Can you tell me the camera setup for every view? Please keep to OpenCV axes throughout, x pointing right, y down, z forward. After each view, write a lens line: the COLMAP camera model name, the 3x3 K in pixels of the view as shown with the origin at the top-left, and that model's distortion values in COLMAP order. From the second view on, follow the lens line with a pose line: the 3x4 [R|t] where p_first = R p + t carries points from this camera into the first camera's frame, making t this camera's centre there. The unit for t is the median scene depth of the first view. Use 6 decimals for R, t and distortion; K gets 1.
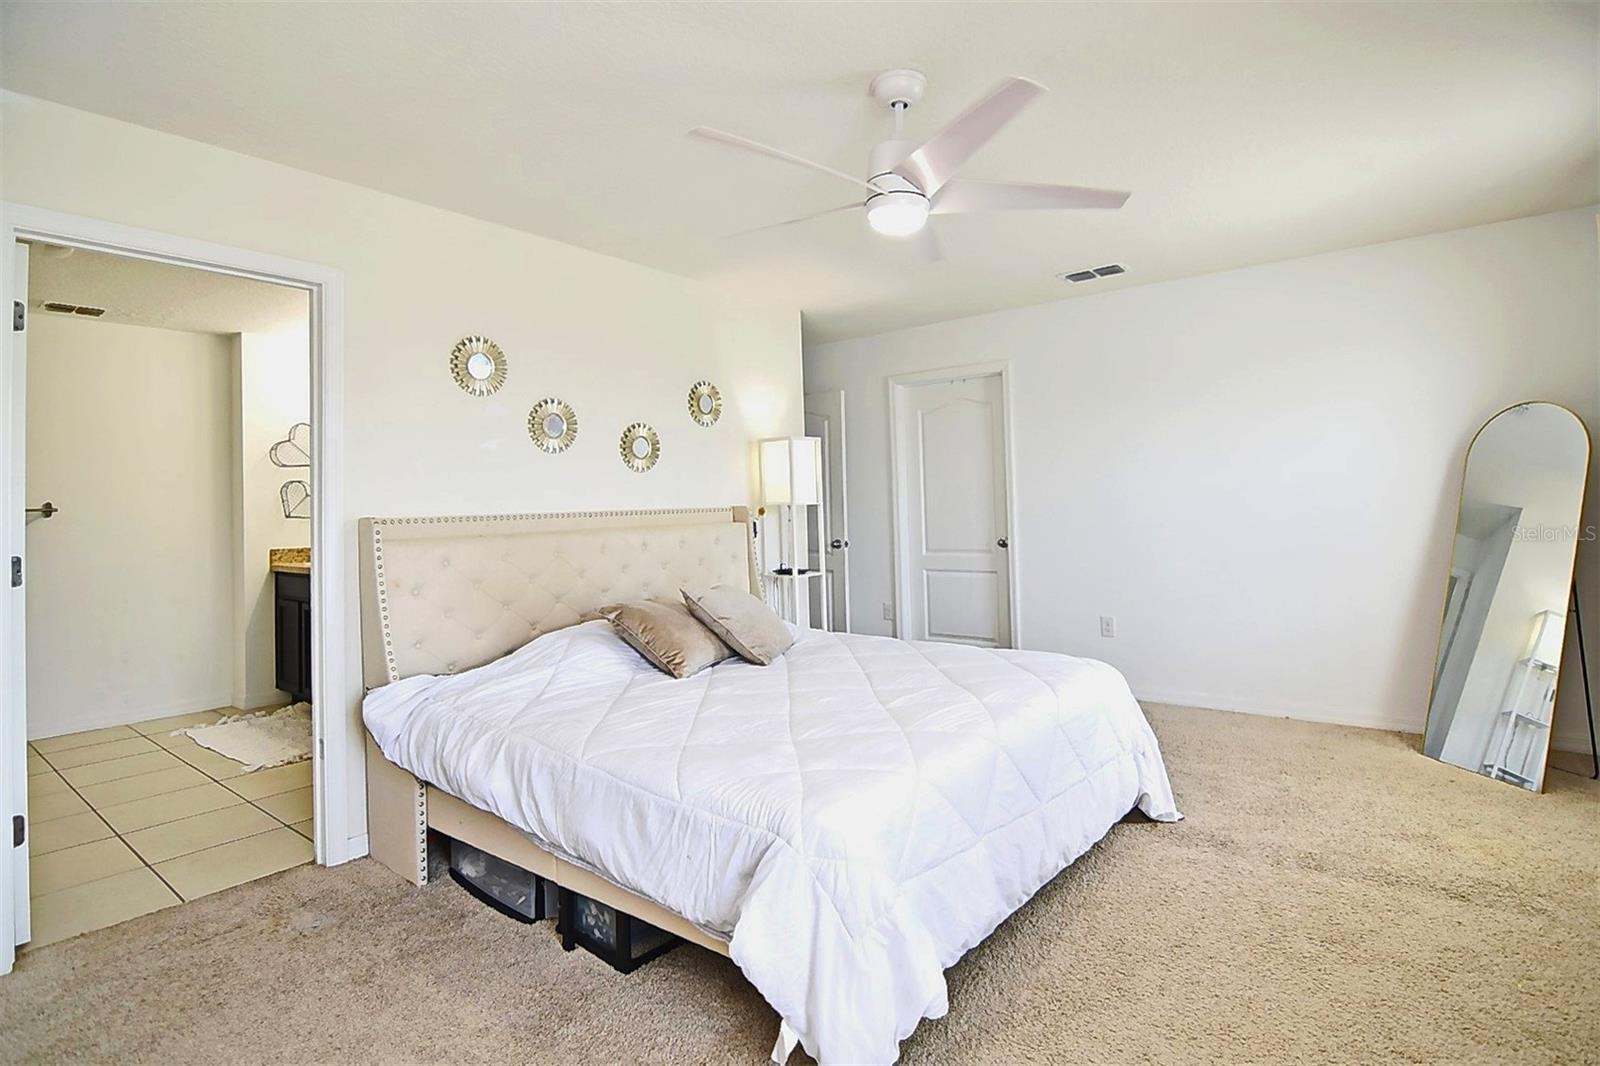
lens RADIAL K [[808.5, 0, 809.9], [0, 808.5, 518.8], [0, 0, 1]] dist [-0.000819, -0.015240]
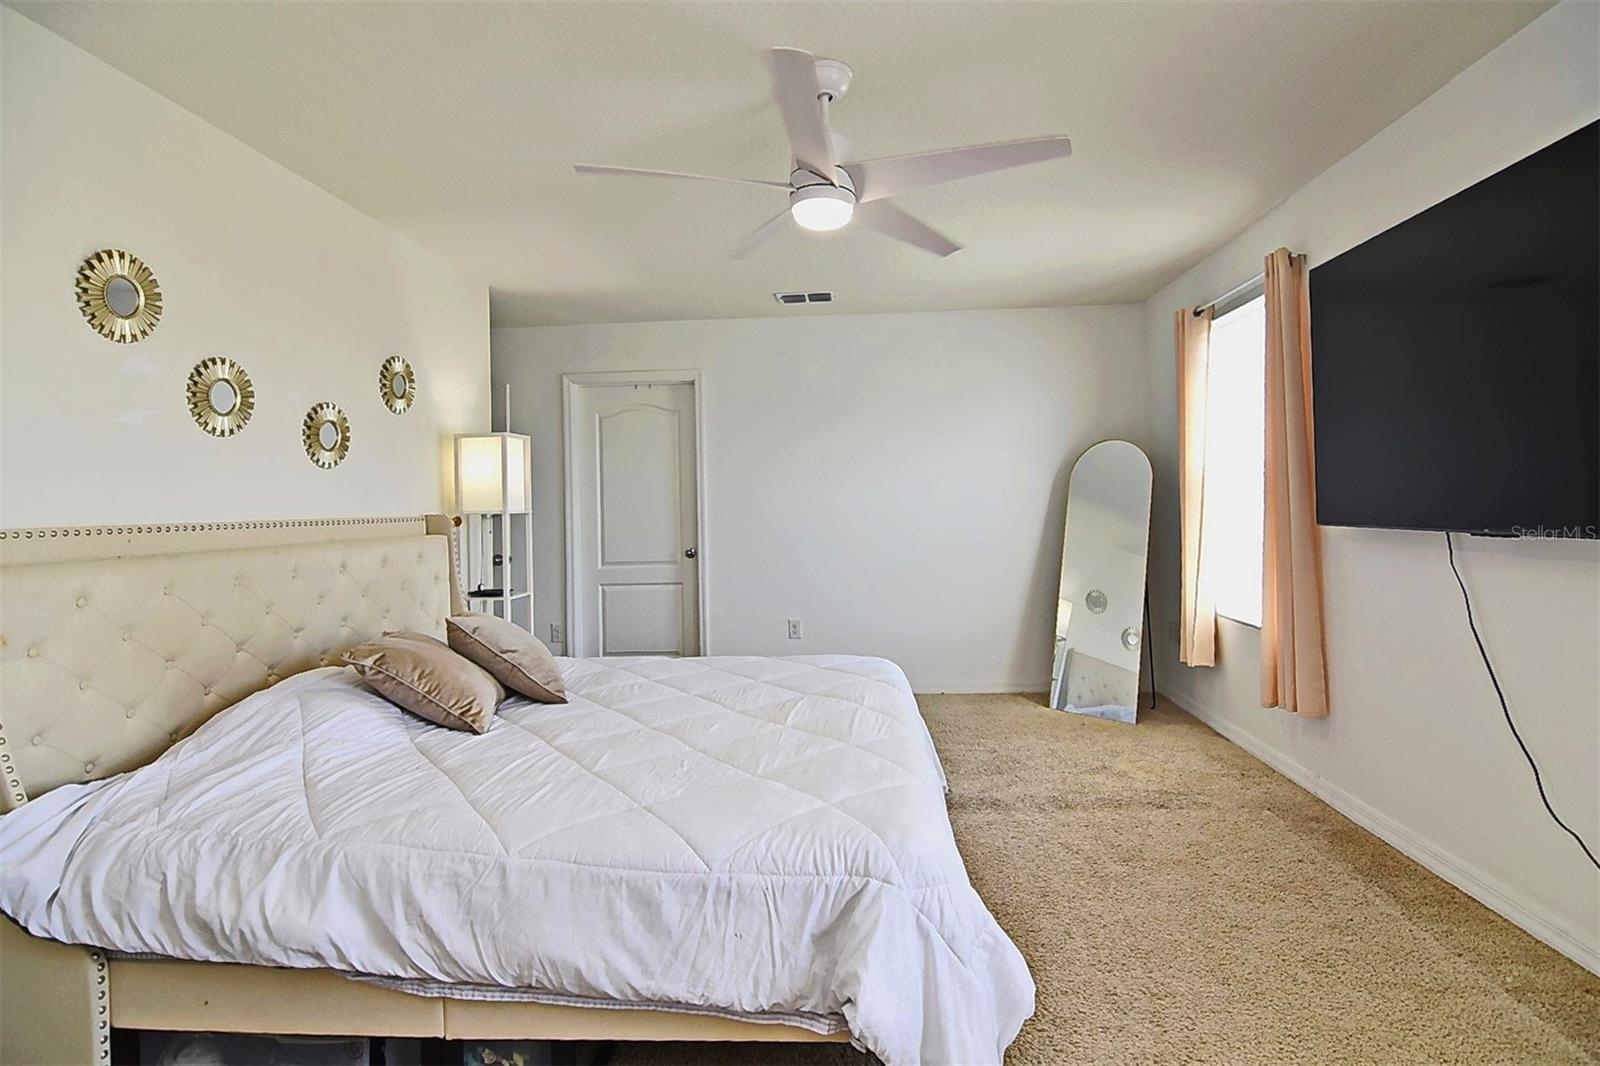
lens RADIAL K [[808.5, 0, 809.9], [0, 808.5, 518.8], [0, 0, 1]] dist [-0.000819, -0.015240]
pose [[0.820640, 0.000193, 0.571446, -0.324670], [0.009803, 0.999848, -0.014415, 0.004816], [-0.571362, 0.017431, 0.820513, 0.161711]]
